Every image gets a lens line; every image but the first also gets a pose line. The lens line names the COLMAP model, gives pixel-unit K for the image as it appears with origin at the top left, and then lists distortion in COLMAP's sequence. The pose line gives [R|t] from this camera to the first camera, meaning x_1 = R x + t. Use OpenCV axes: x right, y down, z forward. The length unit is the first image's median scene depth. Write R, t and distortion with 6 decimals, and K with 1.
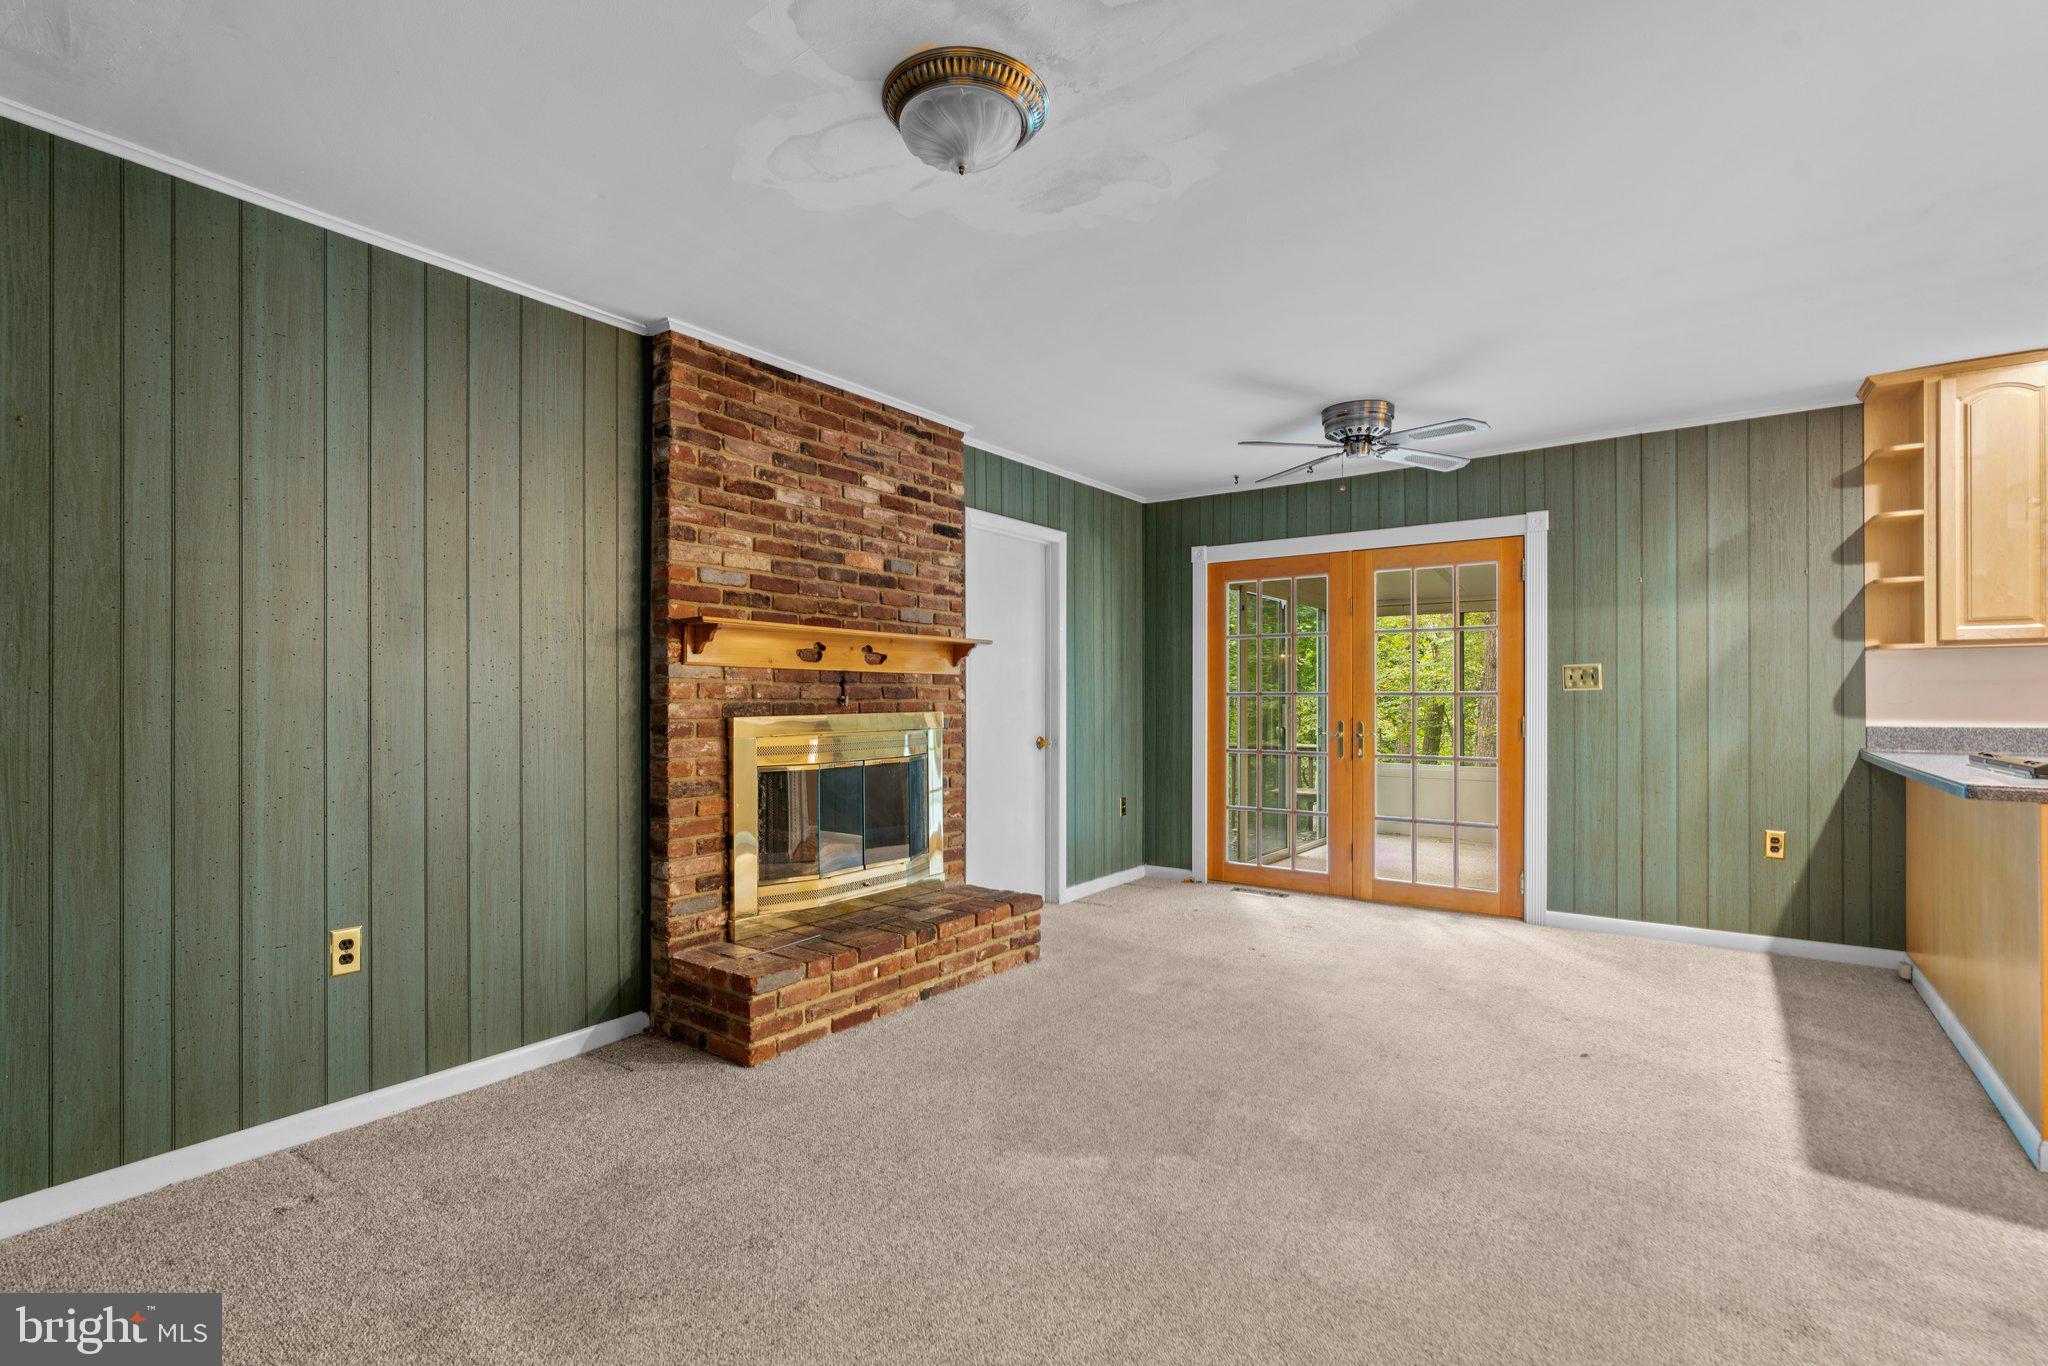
lens RADIAL K [[928.3, 0, 1023.7], [0, 928.3, 694.6], [0, 0, 1]] dist [-0.013331, 0.005044]
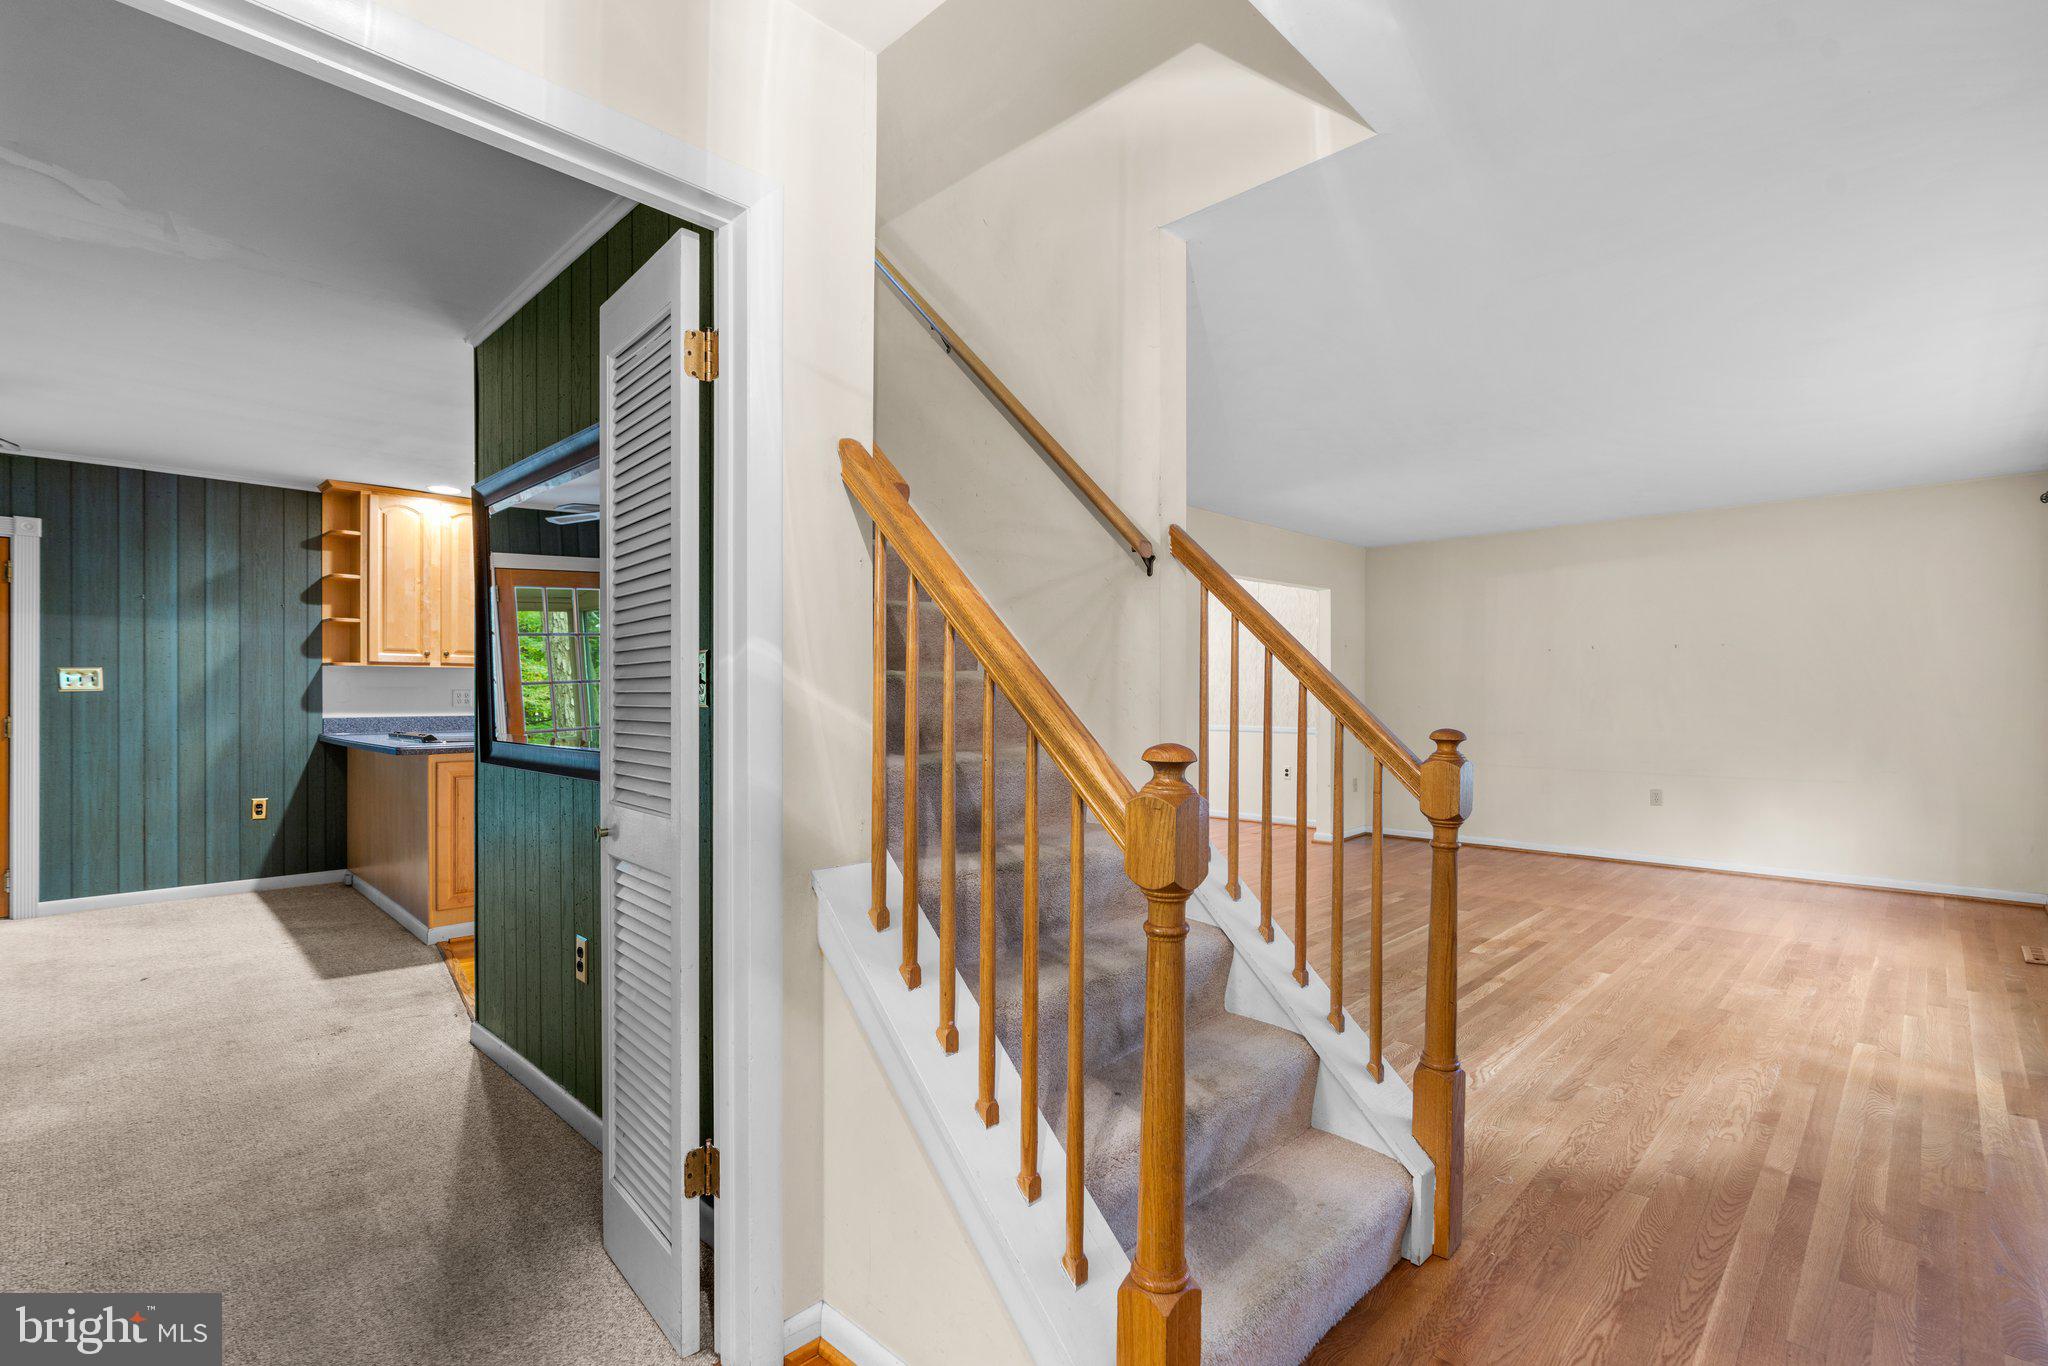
lens RADIAL K [[928.3, 0, 1029.3], [0, 928.3, 700.3], [0, 0, 1]] dist [-0.013331, 0.005044]
pose [[0.132132, -0.002369, 0.991229, -0.367224], [-0.004256, 0.999987, 0.002958, -0.002474], [-0.991223, -0.004610, 0.132121, -0.284112]]
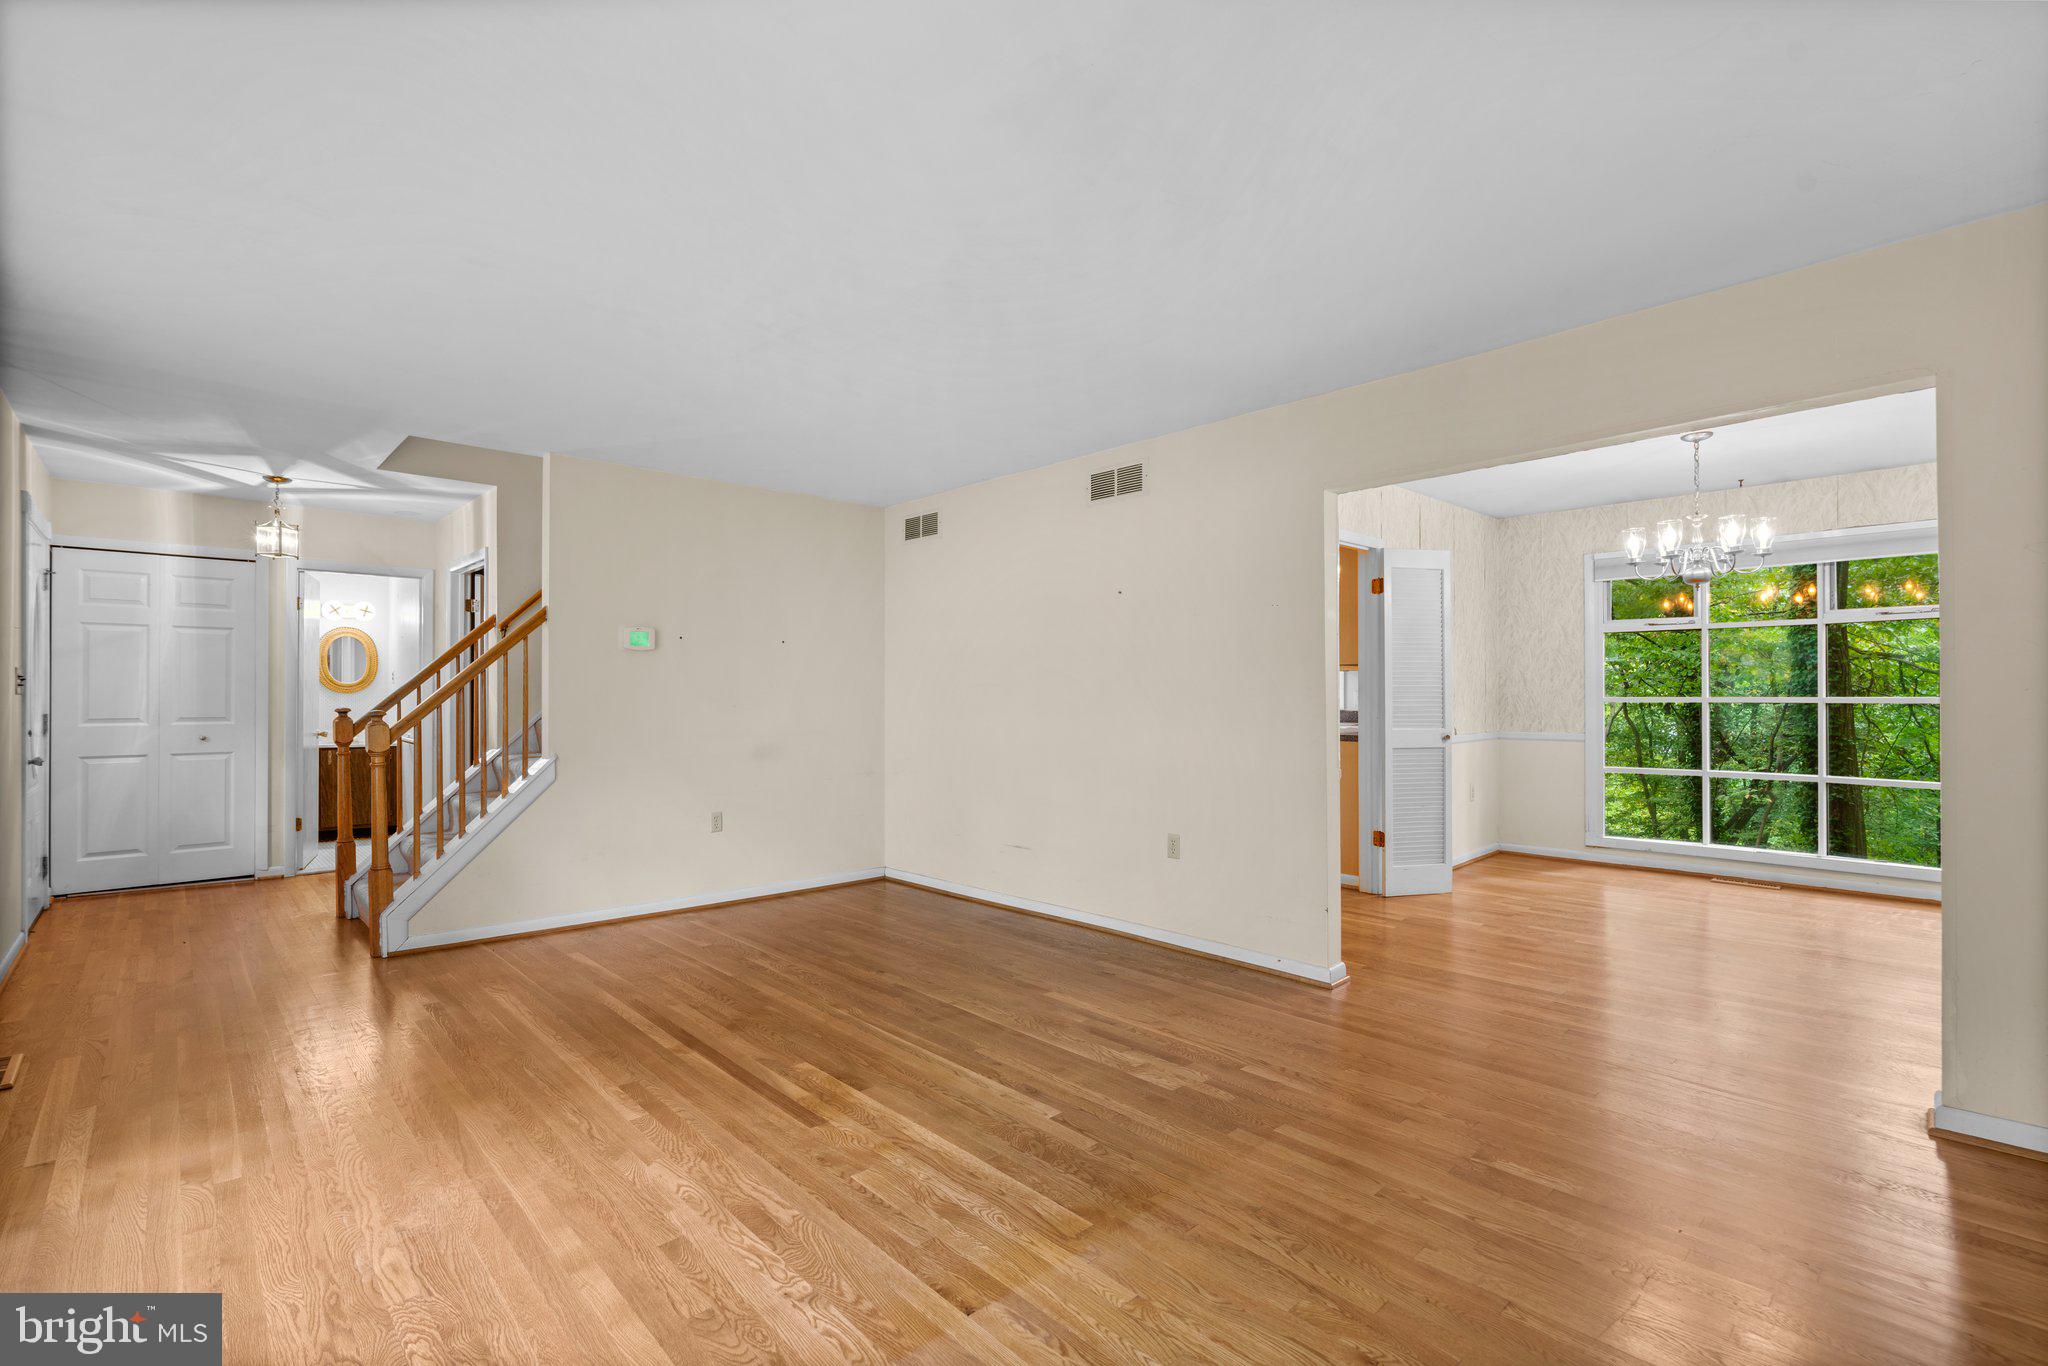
lens RADIAL K [[928.3, 0, 1040.2], [0, 928.3, 681.1], [0, 0, 1]] dist [-0.013331, 0.005044]
pose [[0.985940, -0.000776, -0.167100, 1.095516], [-0.001056, 0.999940, -0.010880, -0.007819], [0.167098, 0.010903, 0.985880, -1.369982]]
